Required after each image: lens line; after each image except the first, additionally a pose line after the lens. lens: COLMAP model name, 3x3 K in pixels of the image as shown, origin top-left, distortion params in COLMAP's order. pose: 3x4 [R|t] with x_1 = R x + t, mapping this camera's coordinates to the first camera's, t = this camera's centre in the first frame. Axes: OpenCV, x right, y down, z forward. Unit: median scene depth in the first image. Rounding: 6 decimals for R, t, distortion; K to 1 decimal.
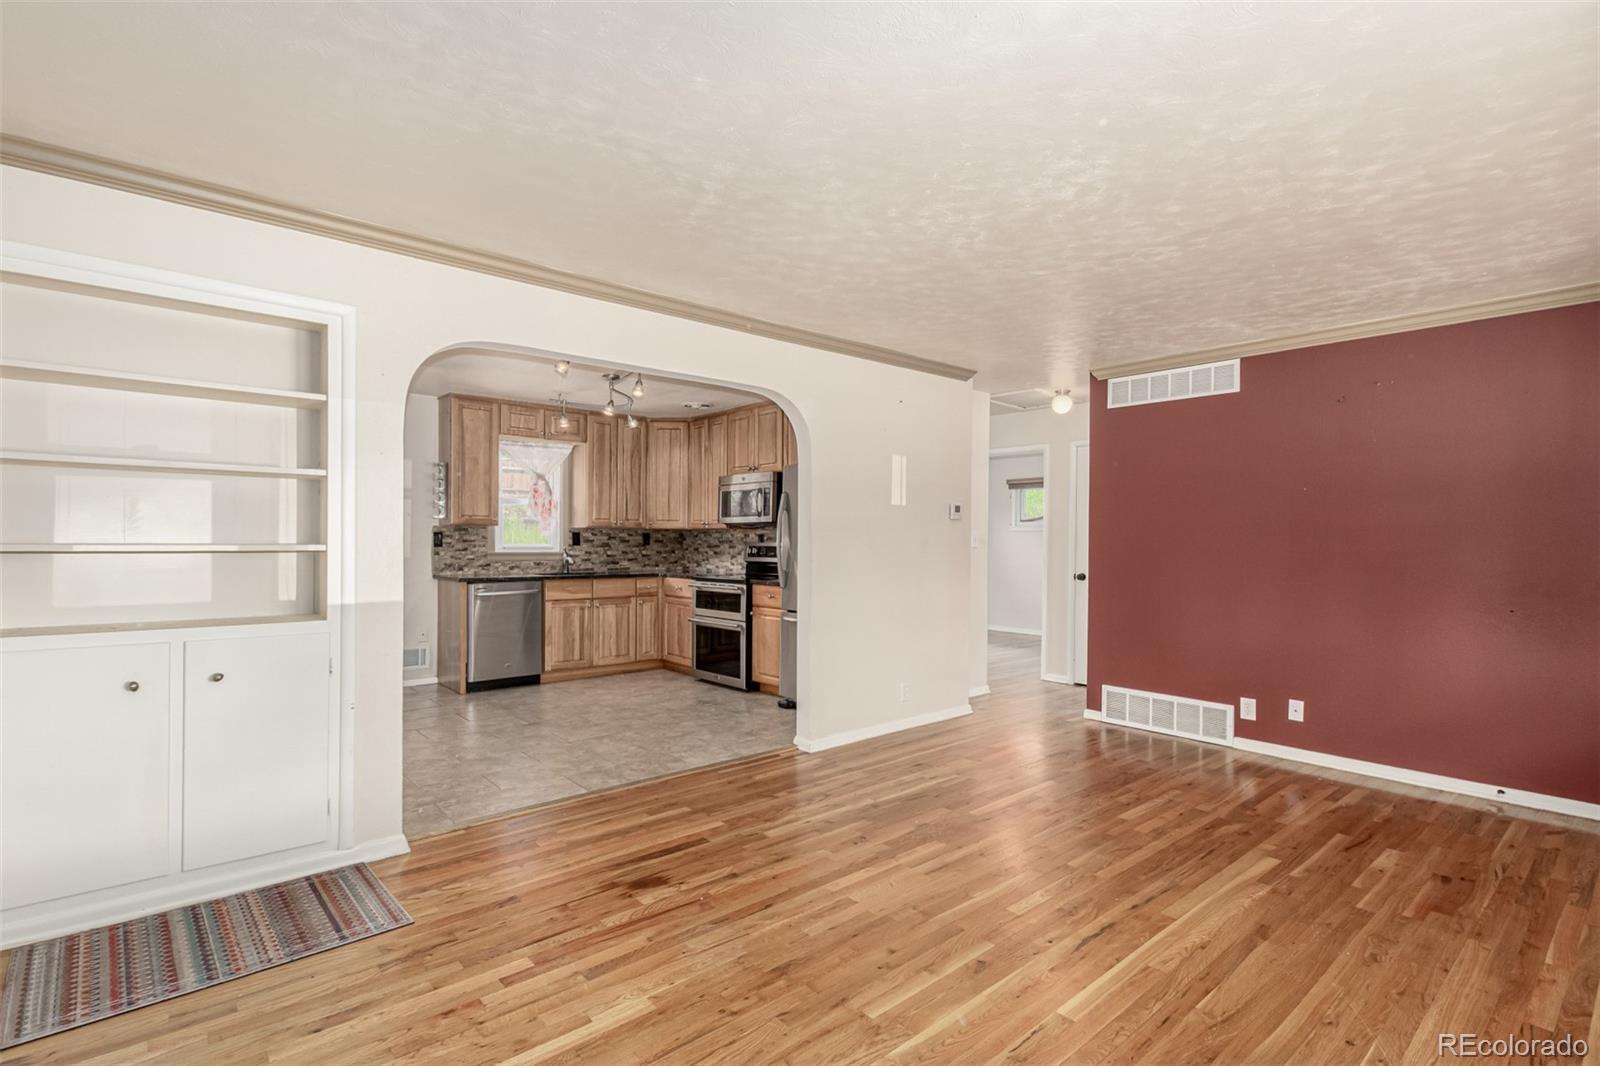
lens RADIAL K [[742.1, 0, 814.0], [0, 742.1, 540.6], [0, 0, 1]] dist [0.021608, -0.012119]
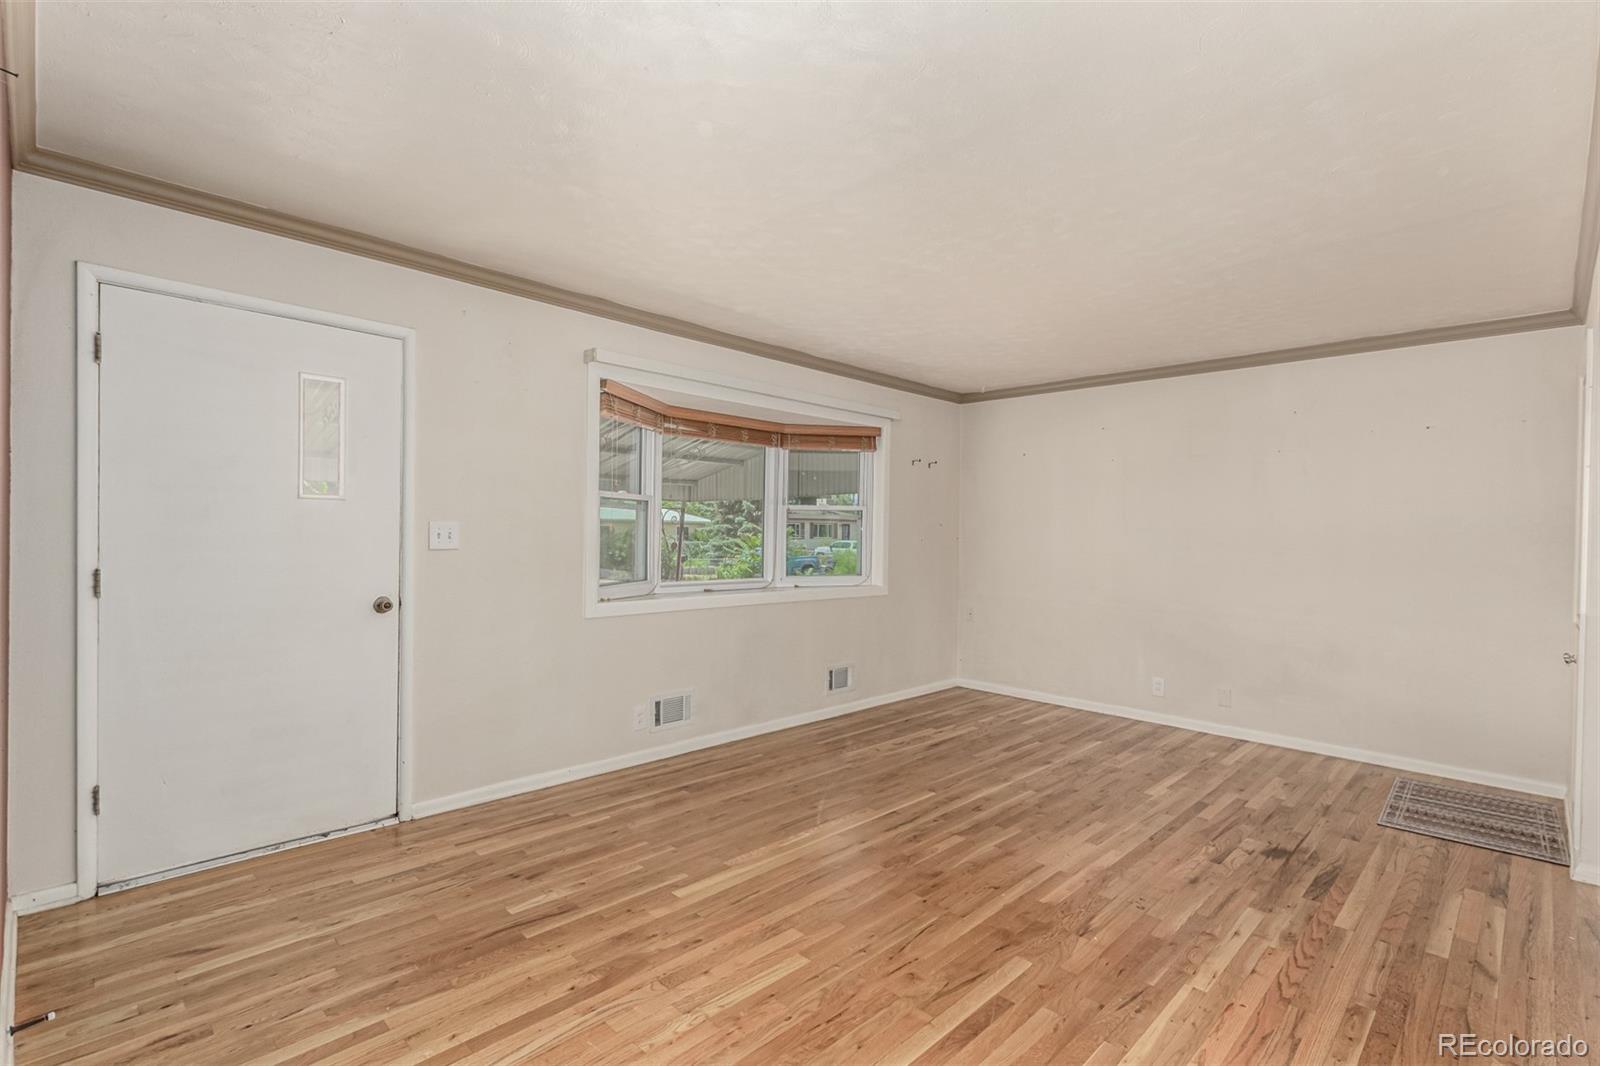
lens RADIAL K [[742.1, 0, 814.0], [0, 742.1, 540.6], [0, 0, 1]] dist [0.021608, -0.012119]
pose [[-0.995822, -0.024800, -0.087887, 0.248912], [-0.026365, 0.999513, 0.016690, -0.006403], [0.087430, 0.018937, -0.995991, 0.869693]]
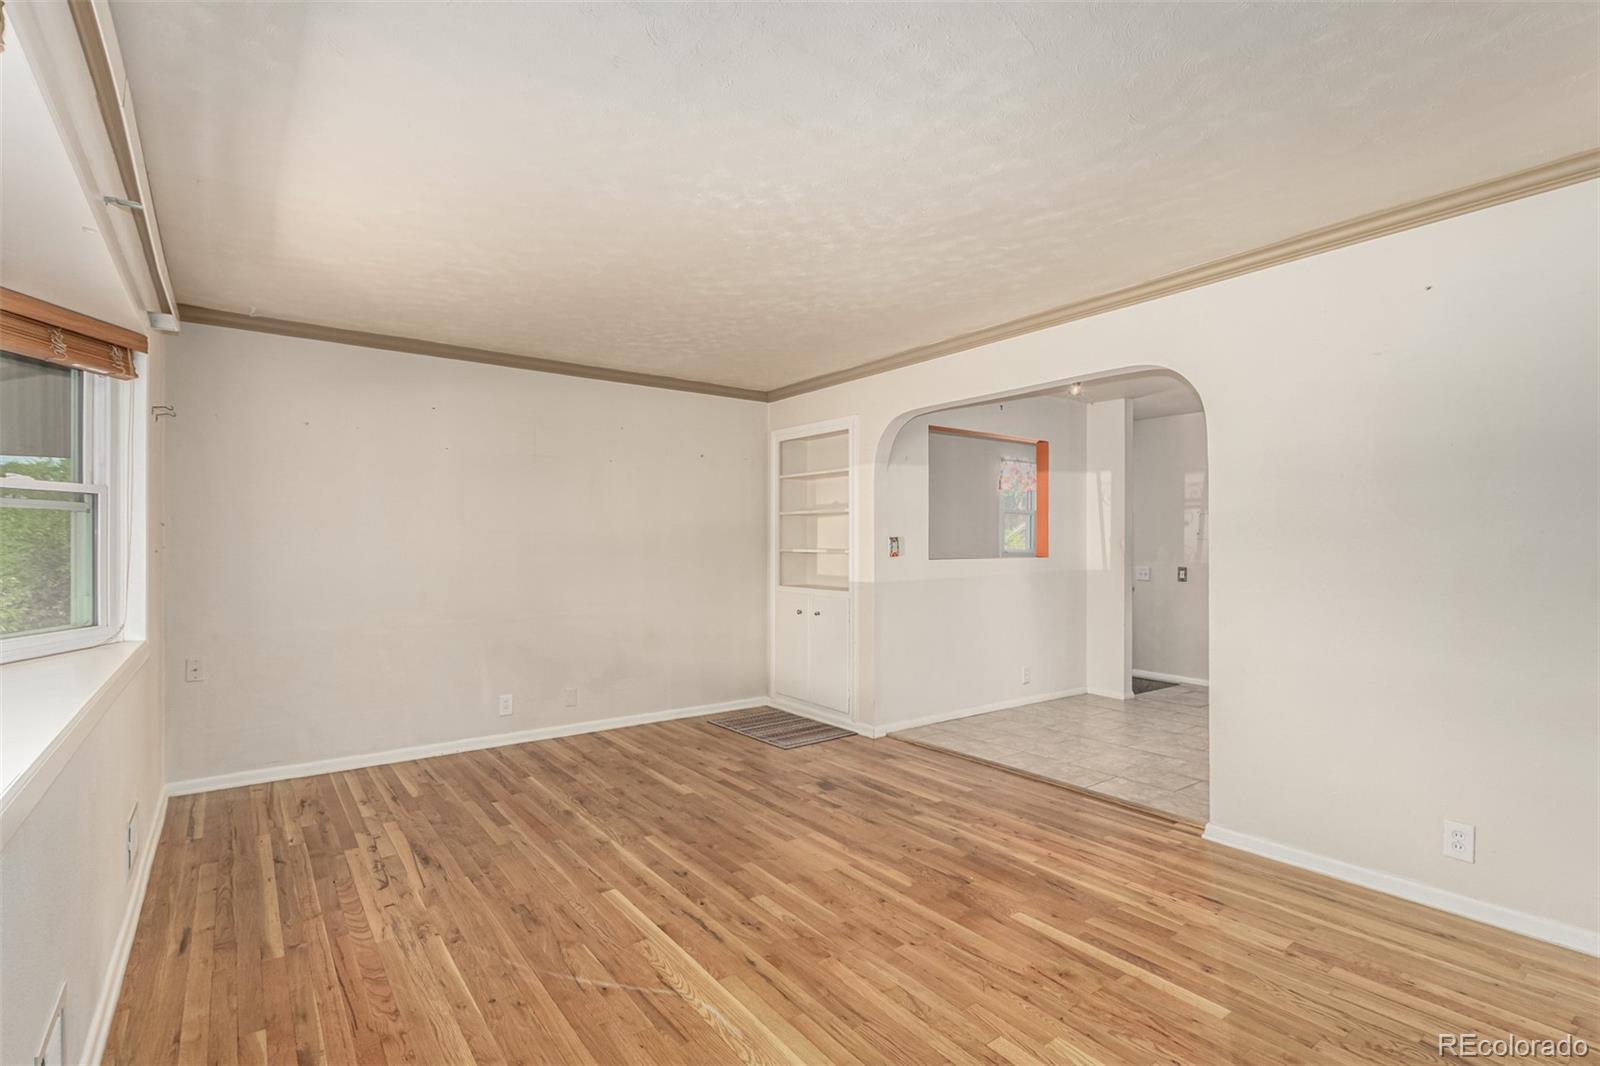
lens RADIAL K [[764.7, 0, 804.7], [0, 764.7, 550.5], [0, 0, 1]] dist [0.015956, -0.007782]
pose [[-0.070378, 0.002271, -0.997518, 0.527922], [-0.004101, 0.999988, 0.002566, 0.000955], [0.997512, 0.004272, -0.070368, 0.447758]]
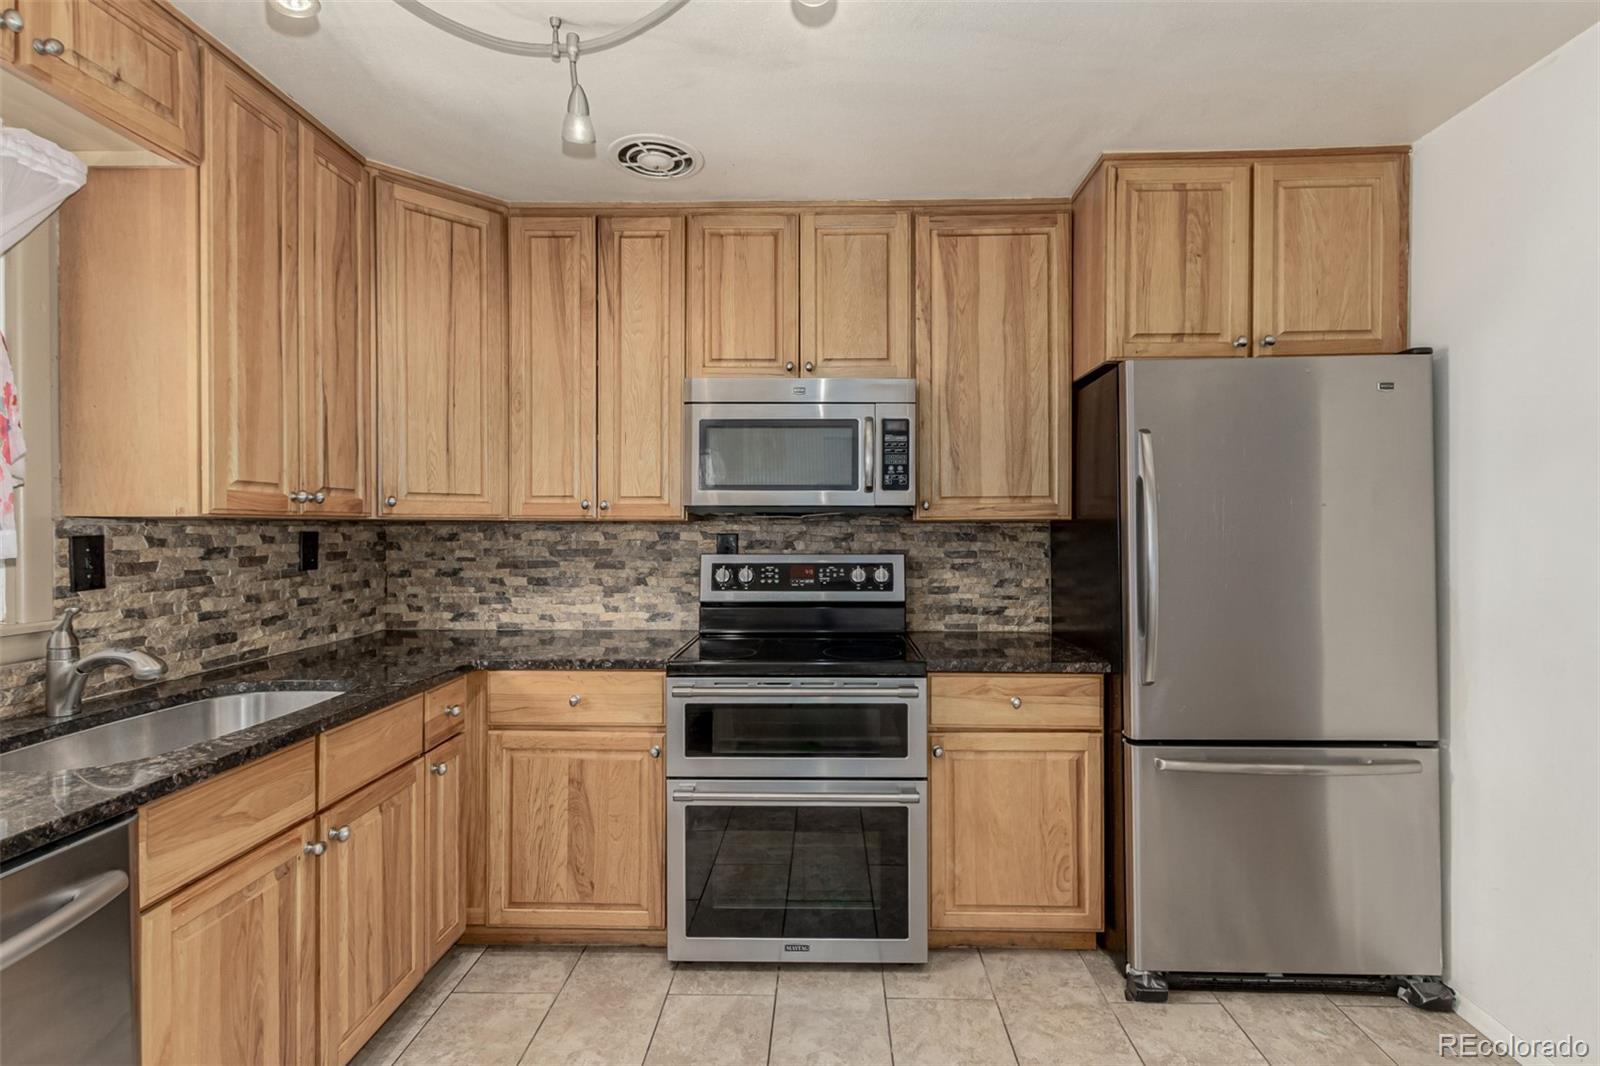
lens RADIAL K [[764.2, 0, 823.3], [0, 764.2, 531.0], [0, 0, 1]] dist [0.009445, 0.000479]
pose [[0.685782, -0.011637, 0.727714, -0.383194], [0.003272, 0.999911, 0.012906, -0.017042], [-0.727799, -0.006469, 0.685760, 0.741731]]
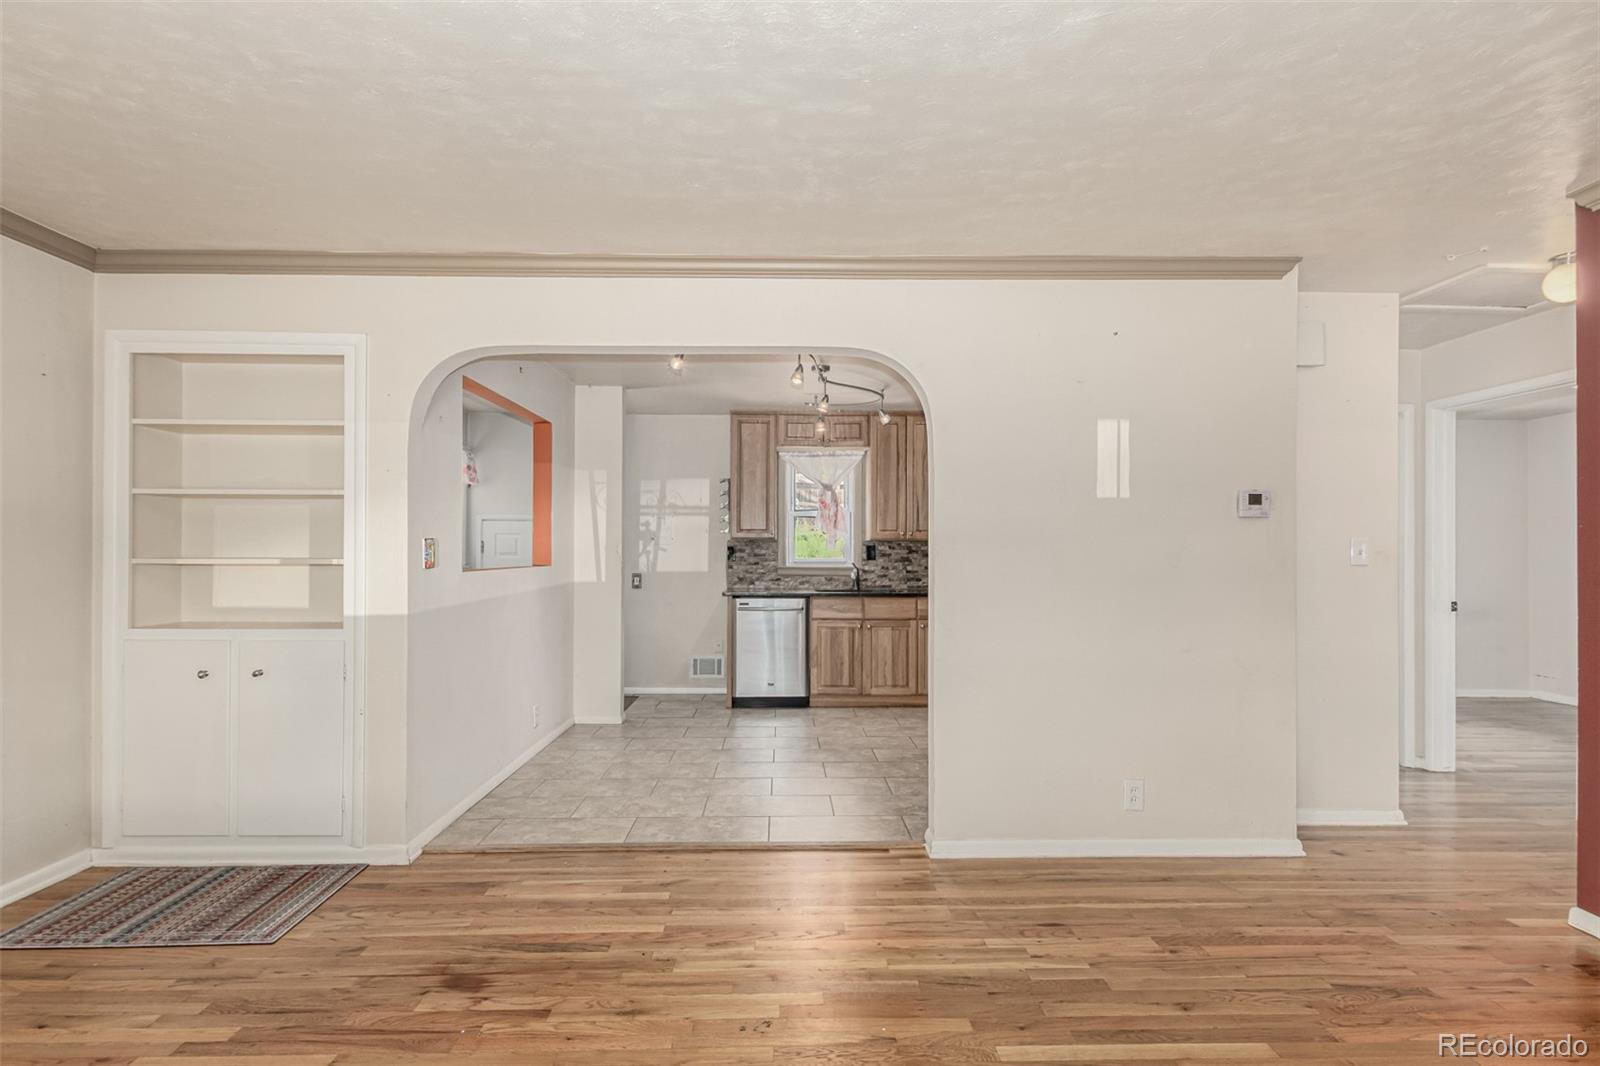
lens RADIAL K [[764.7, 0, 804.7], [0, 764.7, 550.5], [0, 0, 1]] dist [0.015956, -0.007782]
pose [[0.770600, -0.004738, -0.637301, 0.247938], [0.001612, 0.999984, -0.005486, -0.000047], [0.637317, 0.003200, 0.770595, 0.250723]]
